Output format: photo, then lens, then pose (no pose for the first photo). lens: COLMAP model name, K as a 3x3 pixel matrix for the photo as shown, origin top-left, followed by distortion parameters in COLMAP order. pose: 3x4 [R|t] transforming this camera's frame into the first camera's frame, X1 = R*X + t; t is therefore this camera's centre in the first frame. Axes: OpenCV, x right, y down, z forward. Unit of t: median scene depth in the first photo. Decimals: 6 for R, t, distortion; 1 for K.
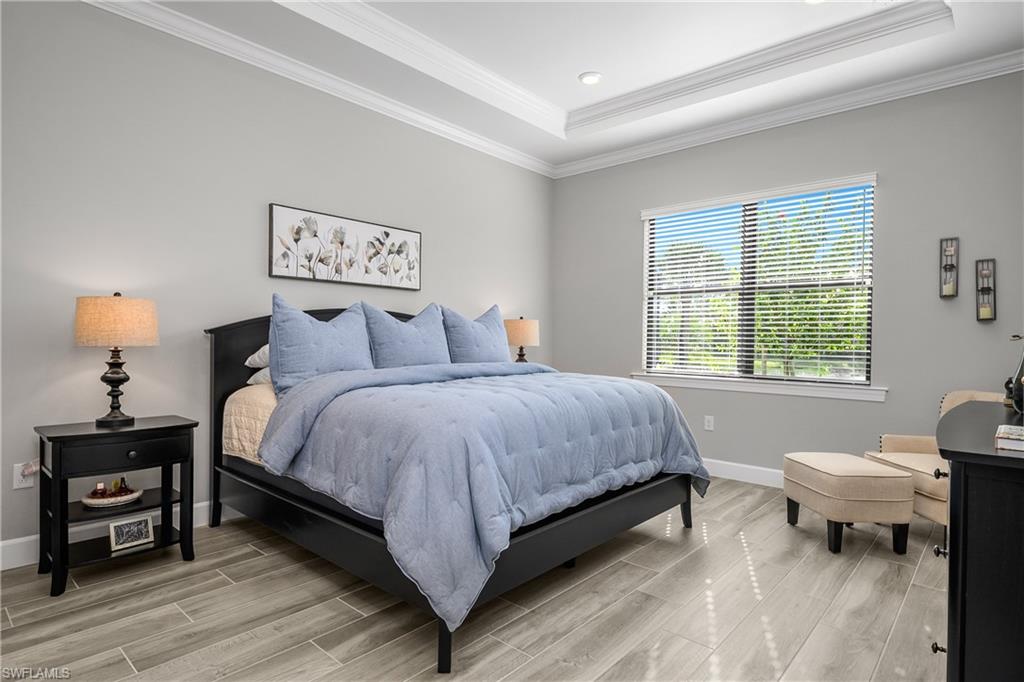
lens RADIAL K [[546.2, 0, 510.4], [0, 546.2, 341.5], [0, 0, 1]] dist [0.022399, -0.018644]
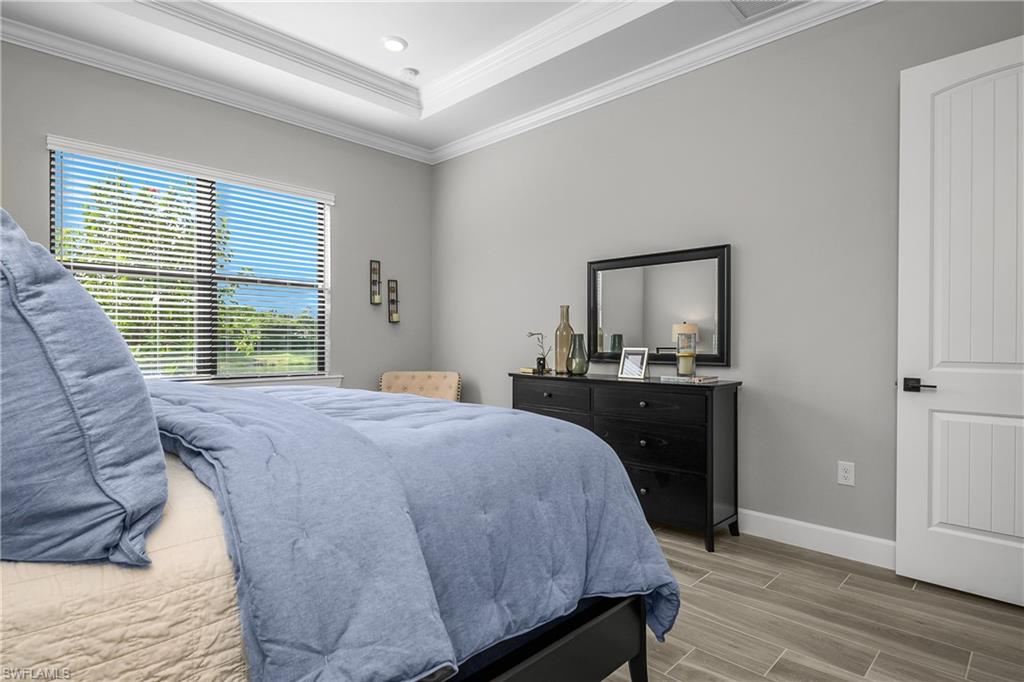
lens RADIAL K [[556.6, 0, 512.0], [0, 556.6, 341.0], [0, 0, 1]] dist [0.013947, -0.002299]
pose [[0.032021, -0.014438, 0.999383, -0.470876], [-0.002729, 0.999891, 0.014533, -0.009618], [-0.999483, -0.003193, 0.031978, 0.526498]]
